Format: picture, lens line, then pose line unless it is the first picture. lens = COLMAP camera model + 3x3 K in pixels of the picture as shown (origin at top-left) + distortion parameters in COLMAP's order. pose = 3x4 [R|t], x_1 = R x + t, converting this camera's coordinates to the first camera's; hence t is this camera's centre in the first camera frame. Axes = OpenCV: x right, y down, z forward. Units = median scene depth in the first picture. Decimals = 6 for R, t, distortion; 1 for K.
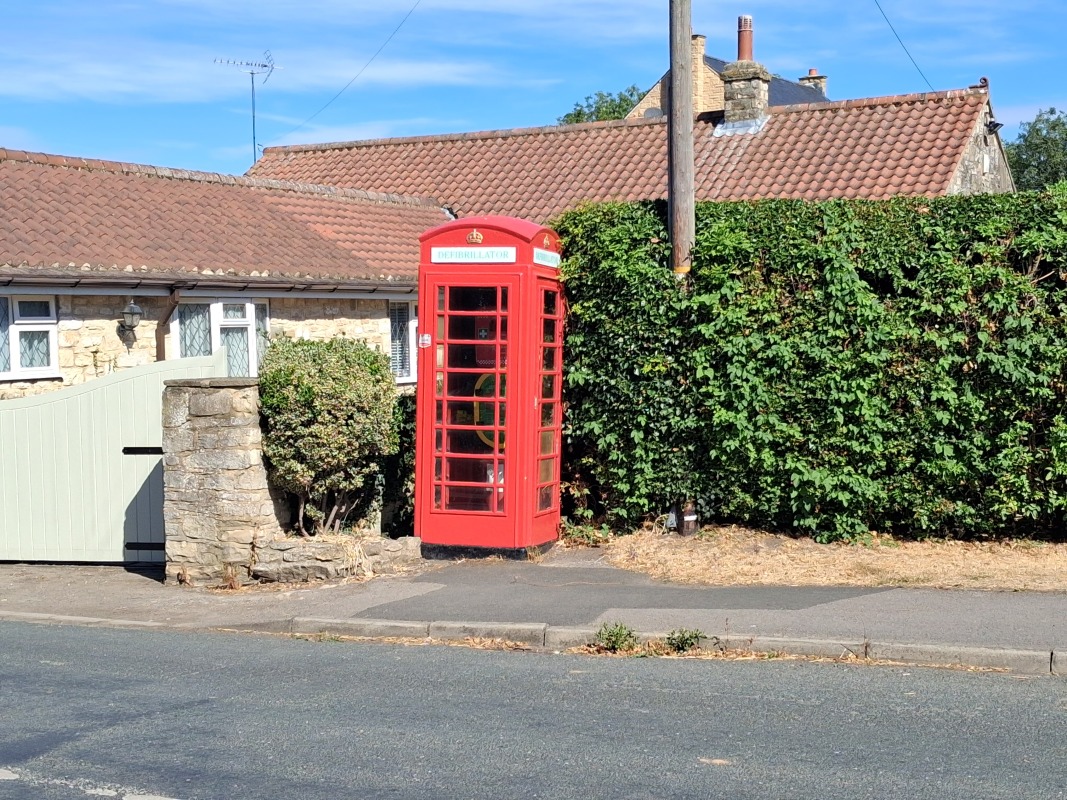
lens RADIAL K [[1678.6, 0, 533.3], [0, 1678.6, 400.5], [0, 0, 1]] dist [-0.030084, 0.000000]
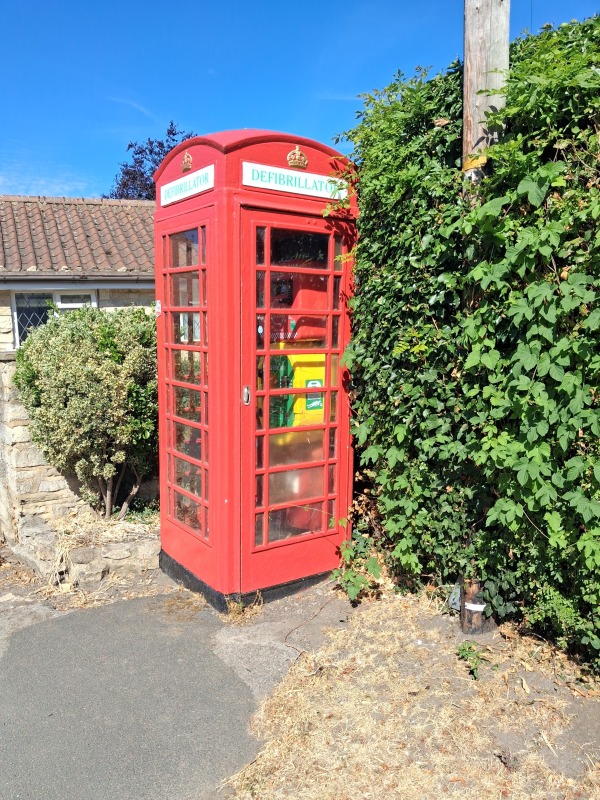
lens RADIAL K [[638.1, 0, 279.4], [0, 638.1, 415.8], [0, 0, 1]] dist [-0.003736, -0.022552]
pose [[0.781545, 0.082469, -0.618374, 0.176896], [-0.012454, 0.993089, 0.116702, -0.021403], [0.623725, -0.083507, 0.777171, 0.814130]]
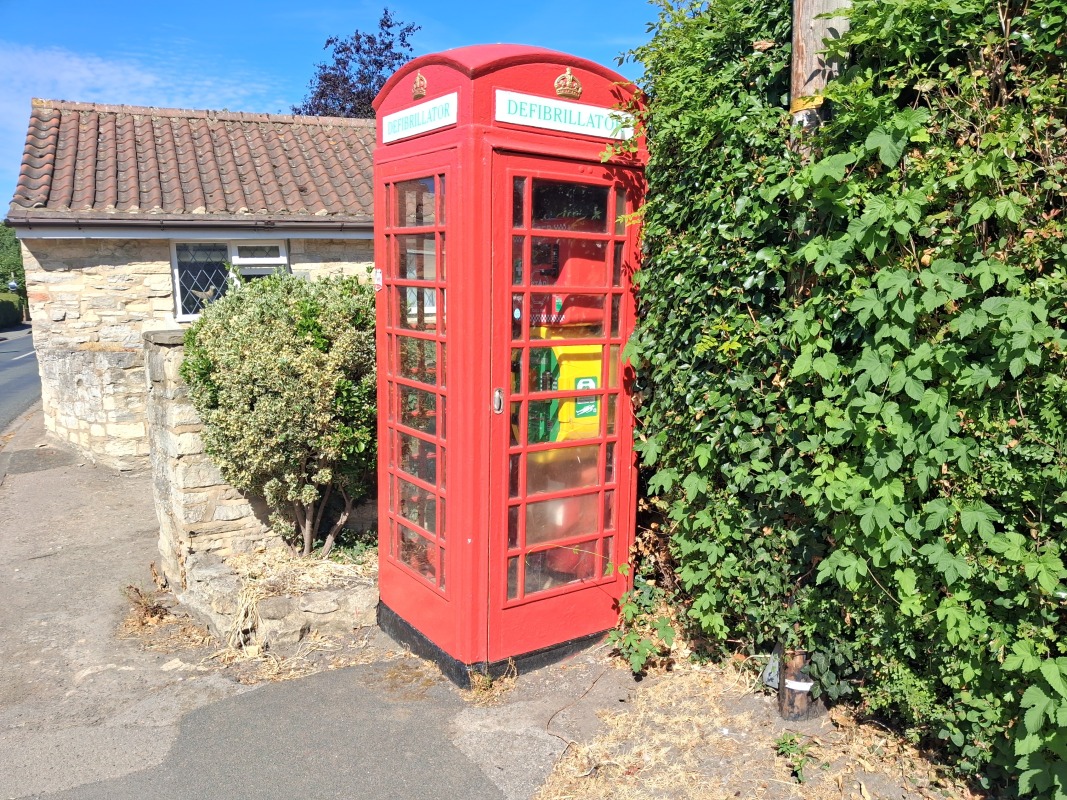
lens RADIAL K [[851.1, 0, 546.2], [0, 851.1, 414.9], [0, 0, 1]] dist [-0.003736, -0.022552]
pose [[0.795365, 0.097752, -0.598196, 0.172944], [-0.023338, 0.991117, 0.130930, -0.029554], [0.605681, -0.090176, 0.790581, 0.811096]]
